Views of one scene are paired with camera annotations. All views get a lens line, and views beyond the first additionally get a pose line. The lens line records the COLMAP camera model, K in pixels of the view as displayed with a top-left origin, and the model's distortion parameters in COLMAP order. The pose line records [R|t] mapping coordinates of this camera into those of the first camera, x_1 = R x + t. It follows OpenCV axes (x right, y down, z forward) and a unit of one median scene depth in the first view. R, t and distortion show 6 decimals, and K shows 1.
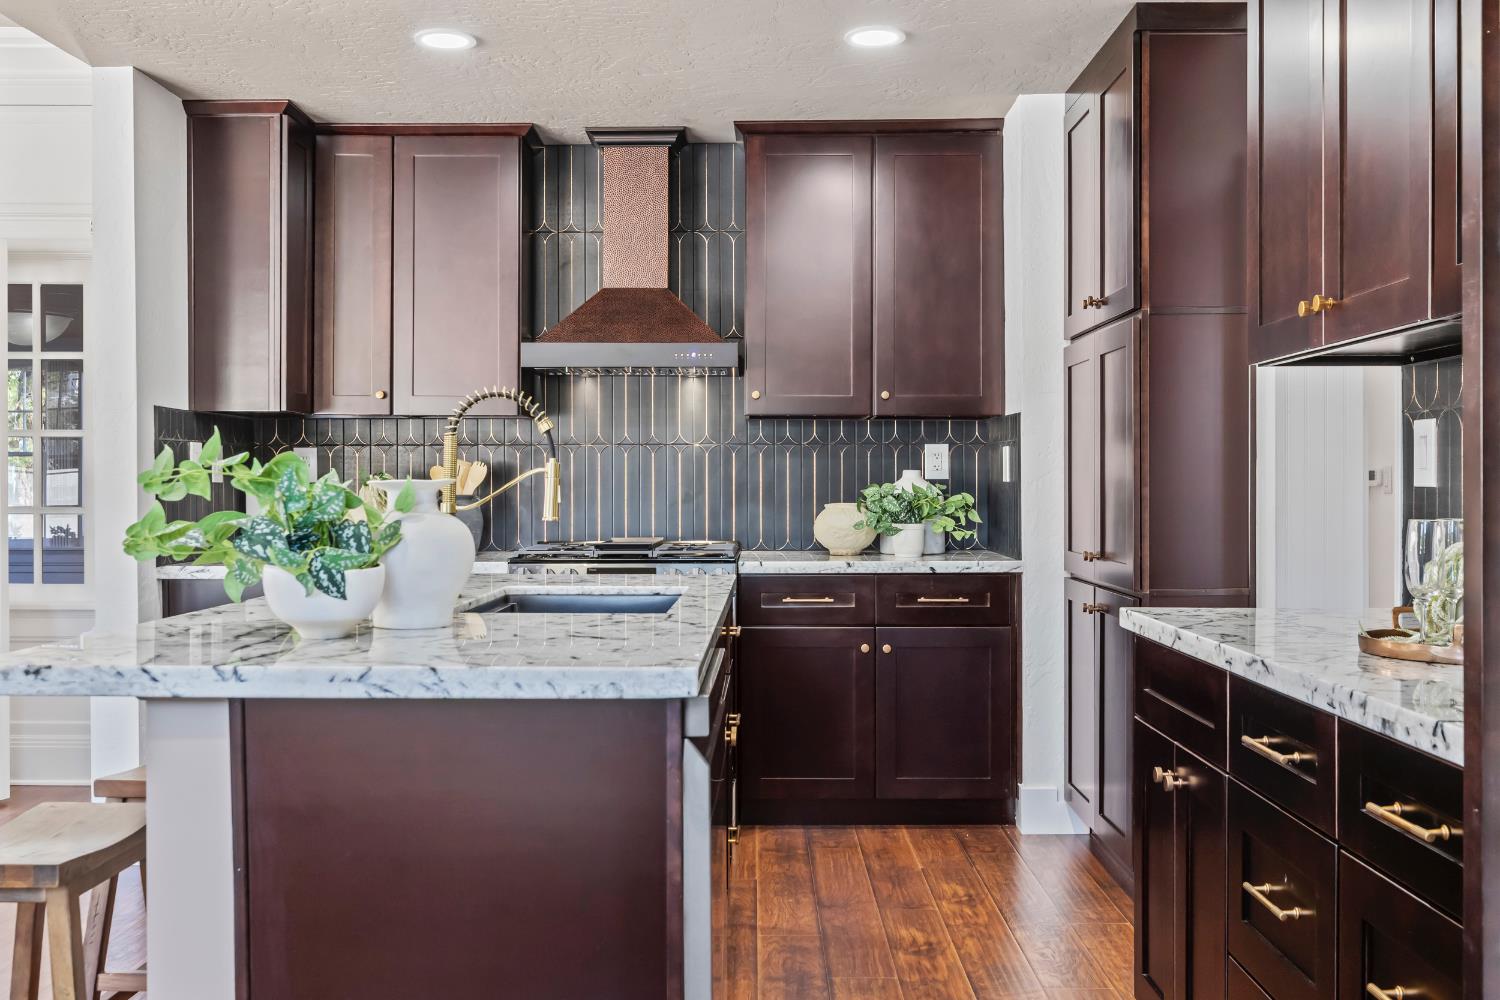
lens RADIAL K [[1523.3, 0, 750.2], [0, 1523.3, 499.5], [0, 0, 1]] dist [-0.003658, 0.000000]
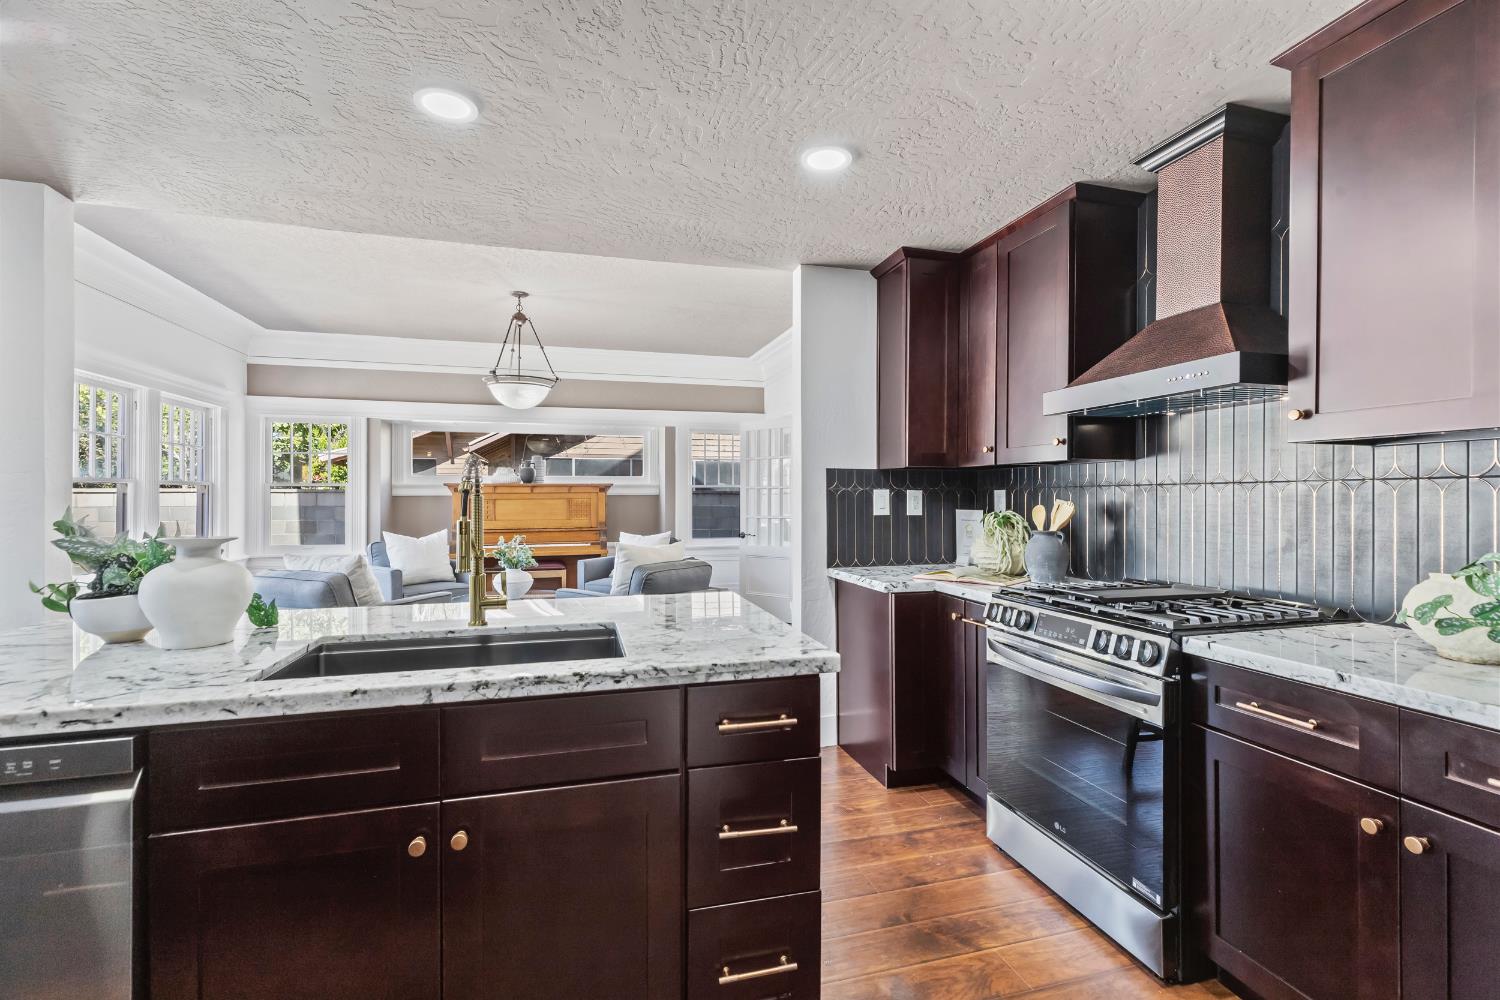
lens RADIAL K [[676.1, 0, 750.0], [0, 676.1, 497.0], [0, 0, 1]] dist [0.007874, -0.001485]
pose [[0.276250, -0.001579, -0.961085, 0.252589], [-0.001209, 0.999997, -0.001991, -0.027996], [0.961085, 0.001712, 0.276247, 0.668249]]
